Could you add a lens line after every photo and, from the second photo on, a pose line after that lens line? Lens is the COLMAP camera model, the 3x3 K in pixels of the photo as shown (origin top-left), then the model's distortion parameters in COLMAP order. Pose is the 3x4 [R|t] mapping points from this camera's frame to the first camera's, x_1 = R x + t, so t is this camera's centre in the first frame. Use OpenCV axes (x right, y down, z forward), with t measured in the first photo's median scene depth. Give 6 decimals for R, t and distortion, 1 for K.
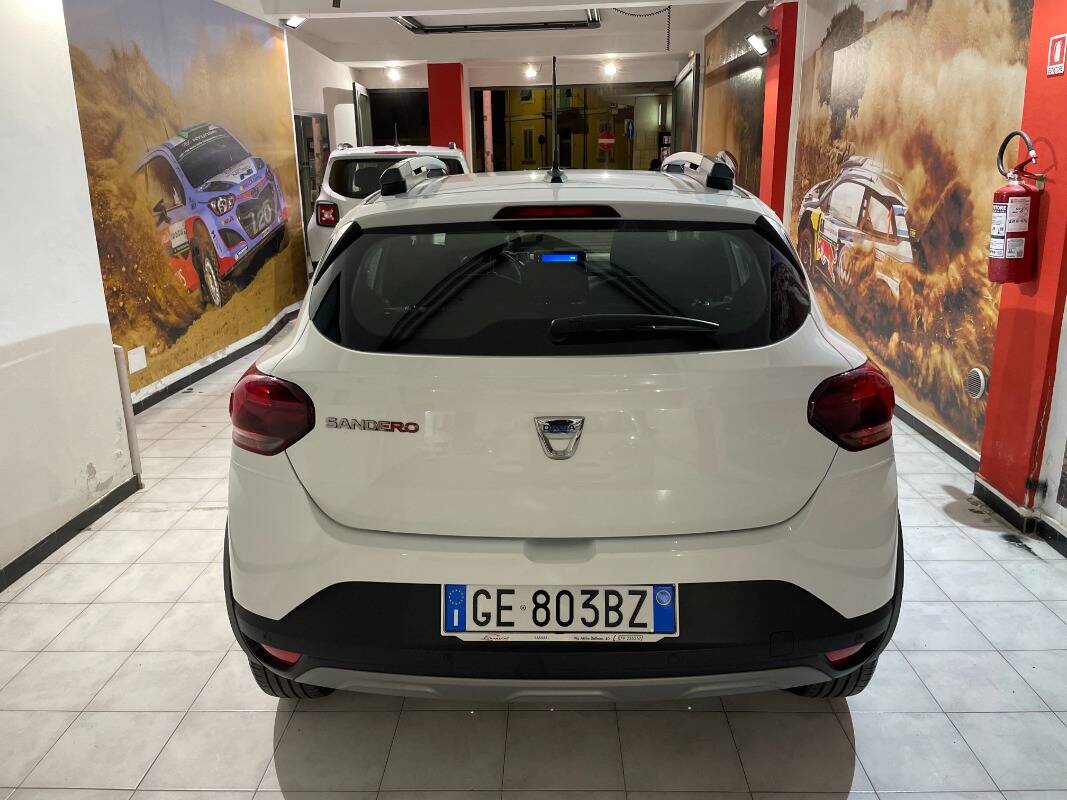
lens RADIAL K [[808.9, 0, 533.5], [0, 808.9, 385.2], [0, 0, 1]] dist [0.079840, -0.109316]
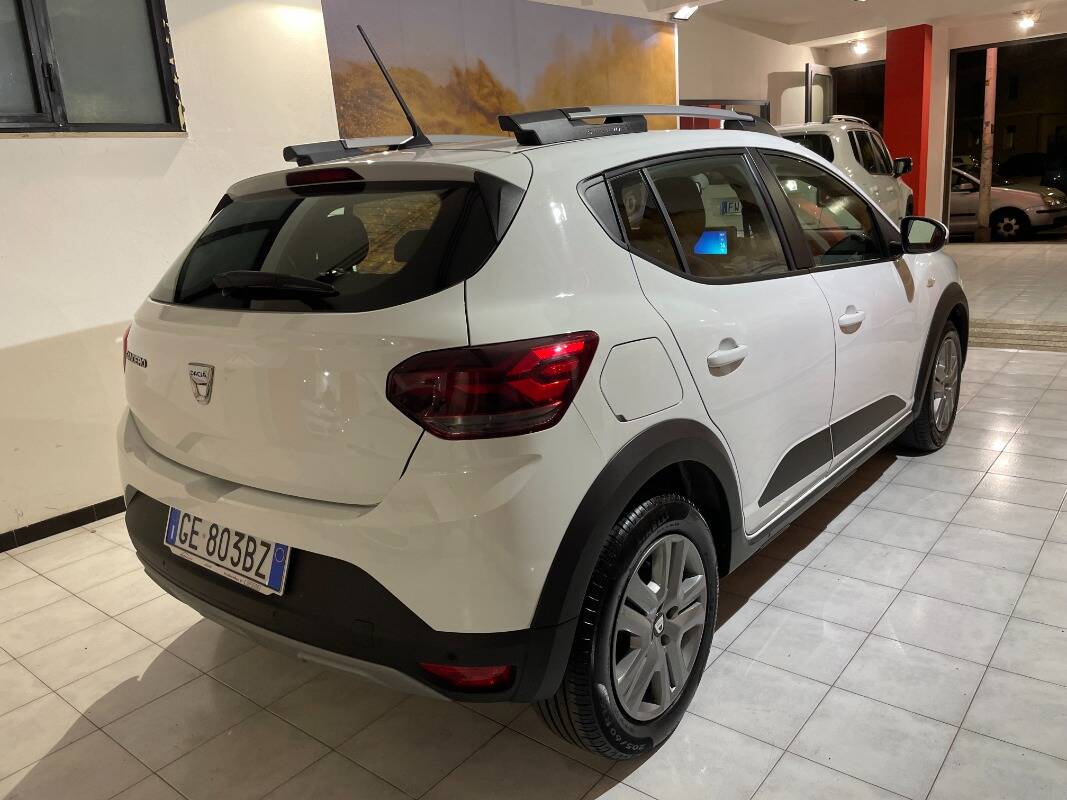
lens RADIAL K [[808.9, 0, 546.7], [0, 808.9, 387.1], [0, 0, 1]] dist [0.079840, -0.109316]
pose [[0.791689, 0.104021, -0.602004, 0.506474], [-0.098775, 0.994228, 0.041896, -0.010418], [0.602886, 0.026294, 0.797394, 0.194751]]
